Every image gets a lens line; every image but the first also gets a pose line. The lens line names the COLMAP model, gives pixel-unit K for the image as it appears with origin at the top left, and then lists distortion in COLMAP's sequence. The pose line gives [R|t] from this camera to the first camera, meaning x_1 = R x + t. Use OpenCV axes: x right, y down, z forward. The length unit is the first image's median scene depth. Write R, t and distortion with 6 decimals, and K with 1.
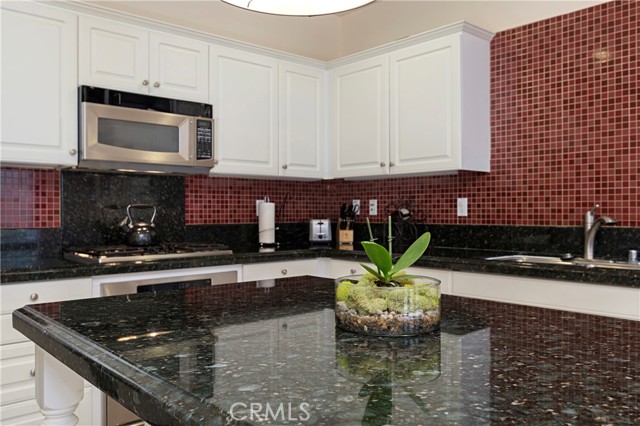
lens RADIAL K [[538.6, 0, 318.4], [0, 538.6, 213.8], [0, 0, 1]] dist [0.015077, 0.004962]
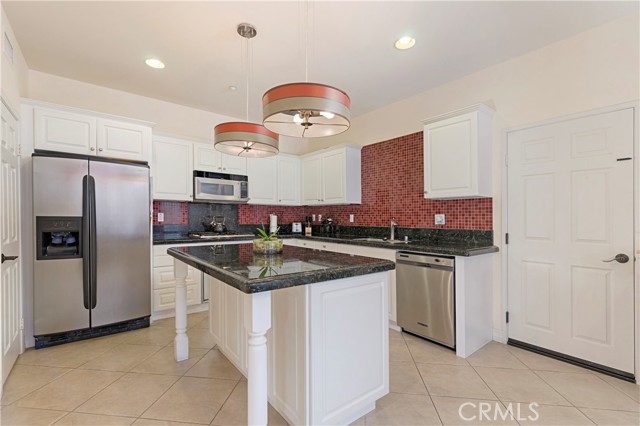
lens RADIAL K [[282.7, 0, 315.0], [0, 282.7, 223.5], [0, 0, 1]] dist [0.002734, 0.000493]
pose [[0.997779, 0.011913, -0.065538, 0.201718], [-0.011020, 0.999842, 0.013966, -0.005432], [0.065694, -0.013213, 0.997752, -0.283510]]
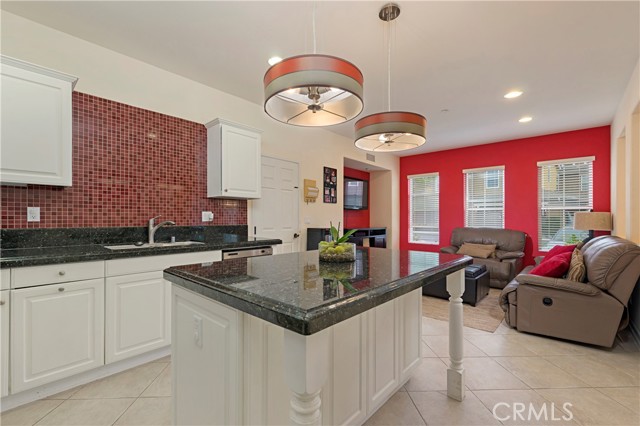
lens RADIAL K [[282.7, 0, 316.4], [0, 282.7, 218.6], [0, 0, 1]] dist [0.002734, 0.000493]
pose [[-0.095071, 0.000100, 0.995470, -0.473590], [-0.001328, 0.999999, -0.000227, -0.003659], [-0.995470, -0.001344, -0.095071, 0.450618]]
